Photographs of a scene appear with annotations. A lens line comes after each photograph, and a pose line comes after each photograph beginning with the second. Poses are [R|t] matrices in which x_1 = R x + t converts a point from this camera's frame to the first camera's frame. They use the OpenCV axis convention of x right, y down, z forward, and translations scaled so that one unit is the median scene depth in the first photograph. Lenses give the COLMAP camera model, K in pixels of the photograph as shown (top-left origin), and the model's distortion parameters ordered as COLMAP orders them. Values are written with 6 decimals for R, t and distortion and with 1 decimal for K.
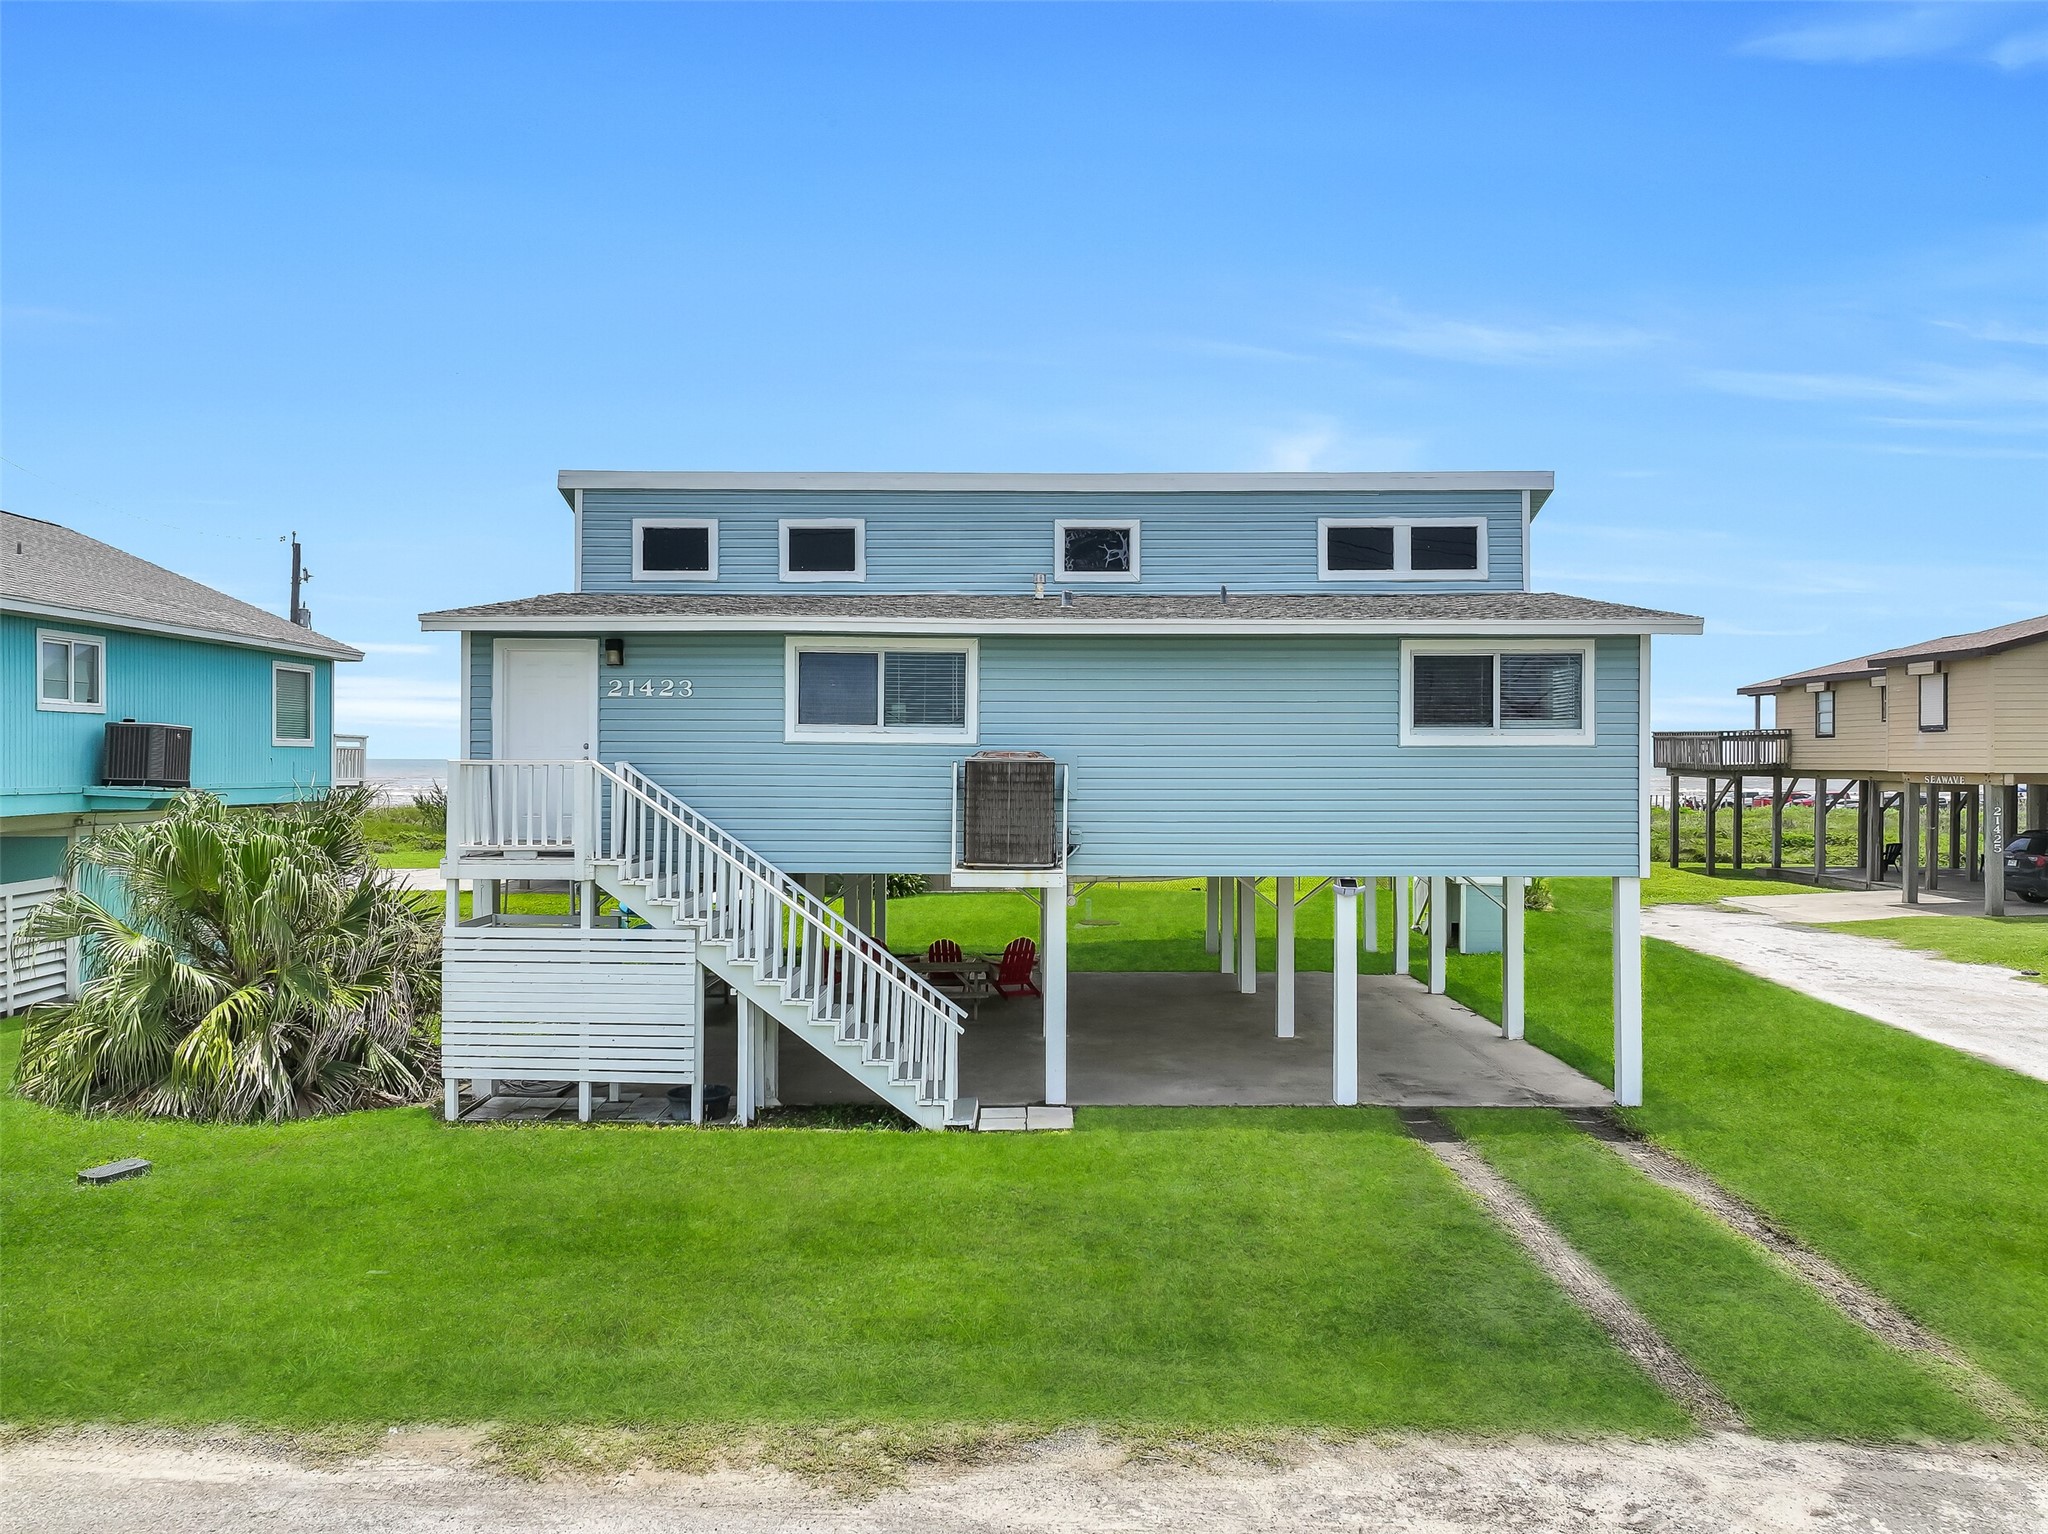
lens RADIAL K [[1450.9, 0, 1021.8], [0, 1450.9, 764.6], [0, 0, 1]] dist [0.006744, 0.004005]
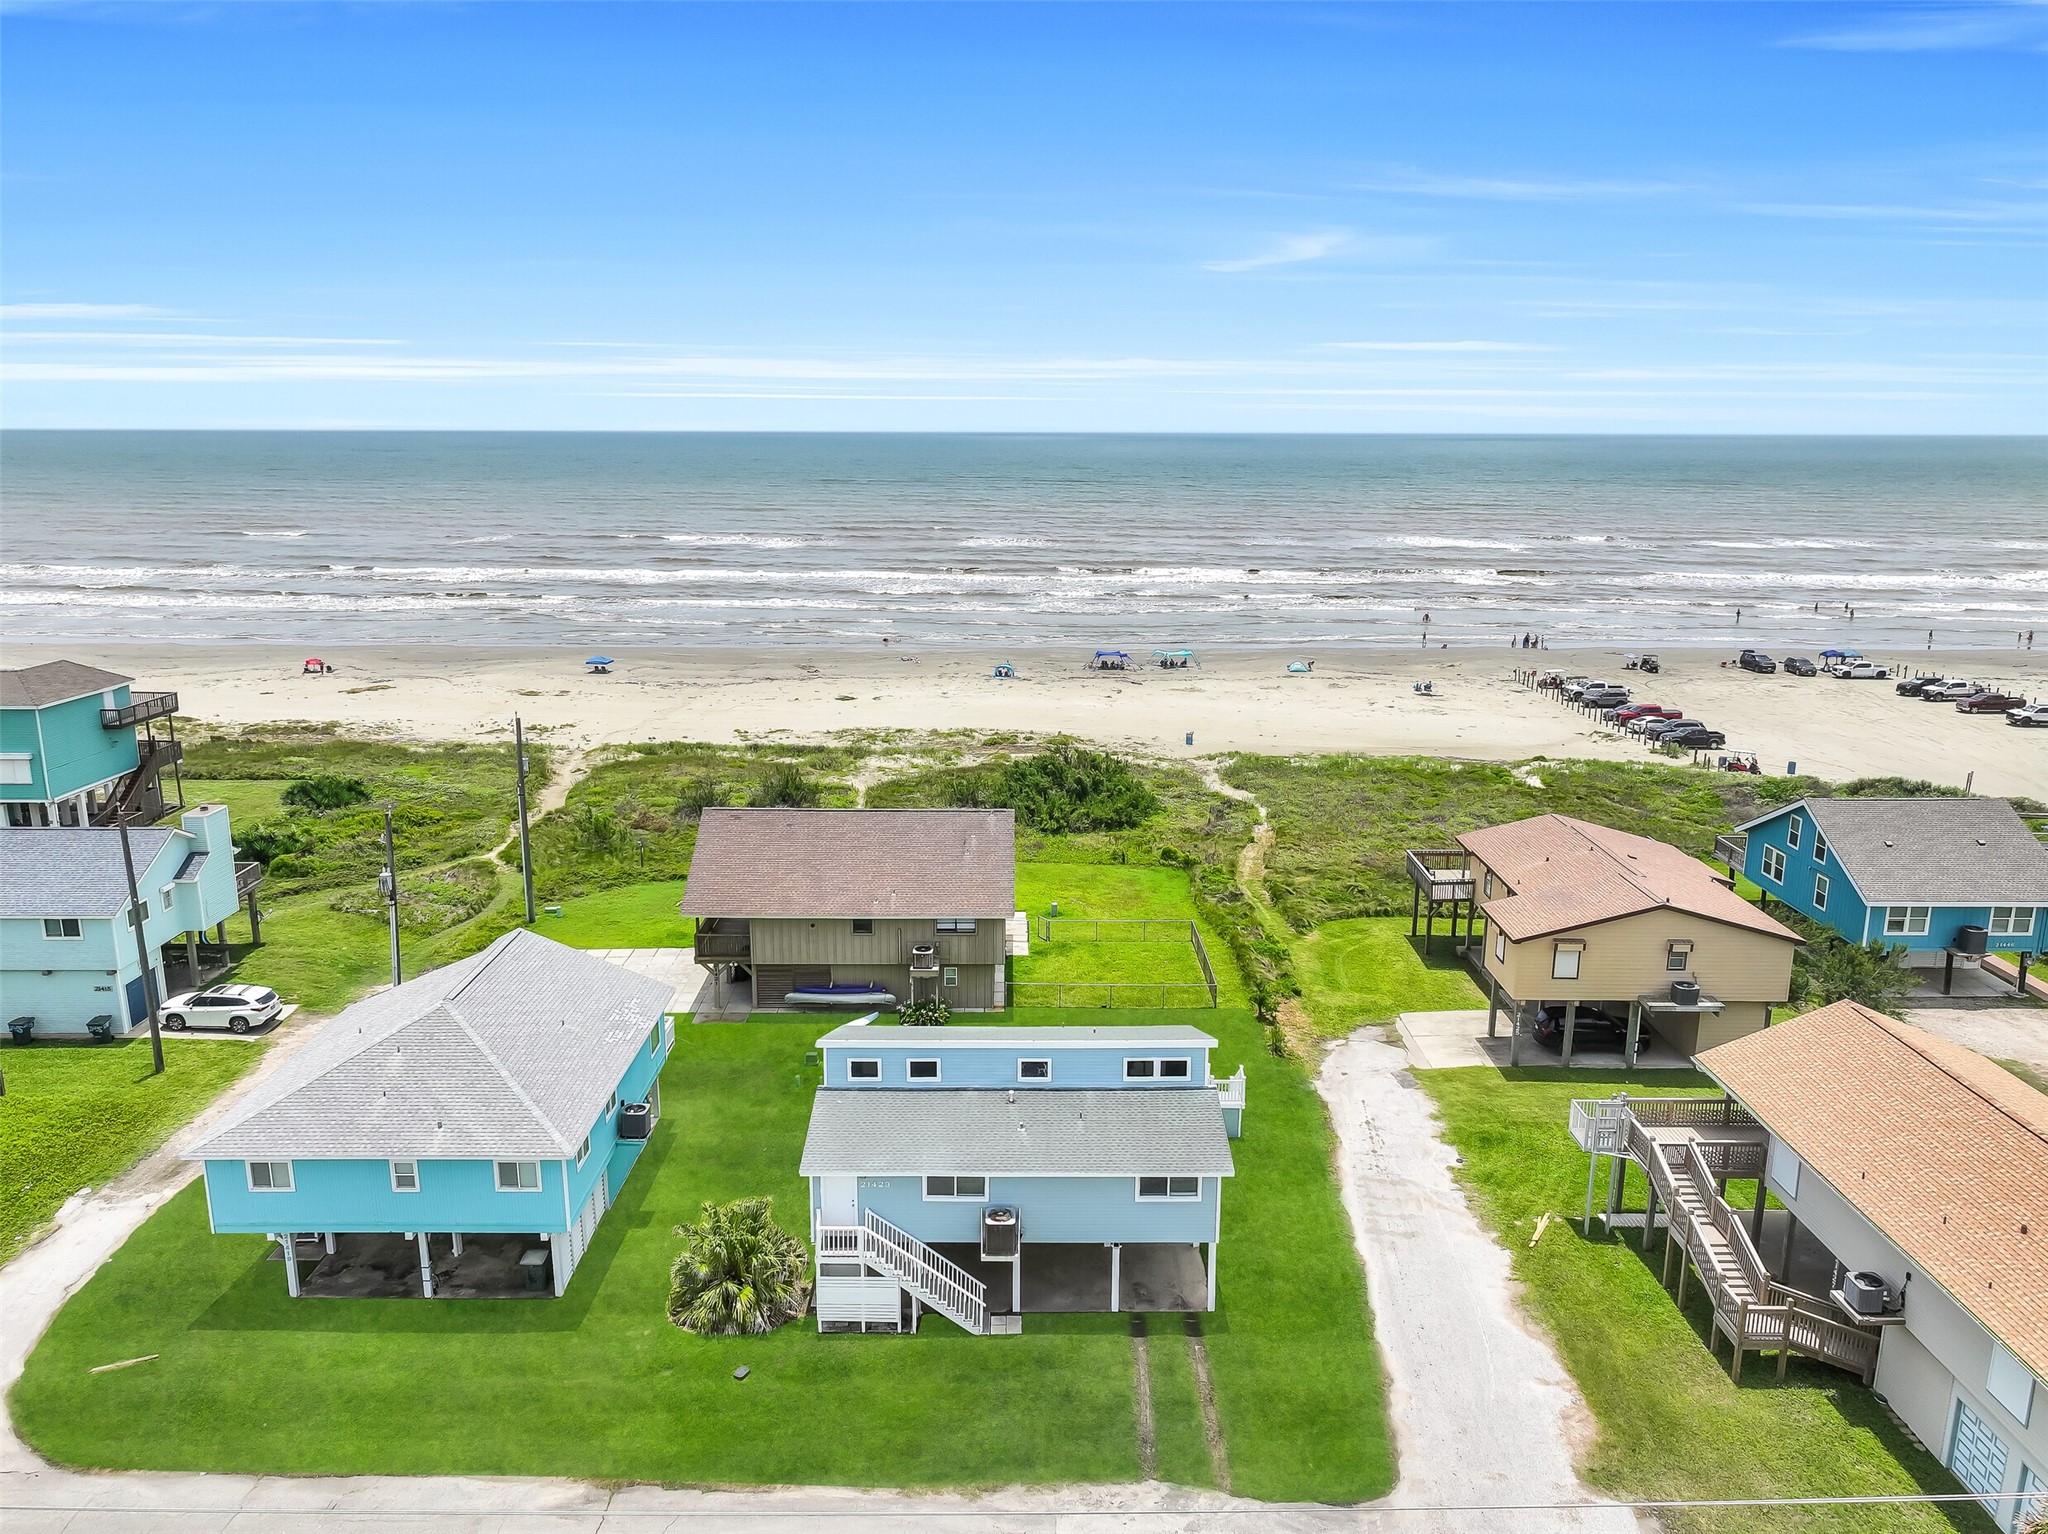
lens RADIAL K [[1450.9, 0, 1022.1], [0, 1450.9, 765.5], [0, 0, 1]] dist [0.006744, 0.004005]
pose [[0.999886, 0.000452, 0.015090, -0.009425], [-0.003685, 0.976622, 0.214933, -1.596749], [-0.014640, -0.214964, 0.976512, -1.762637]]
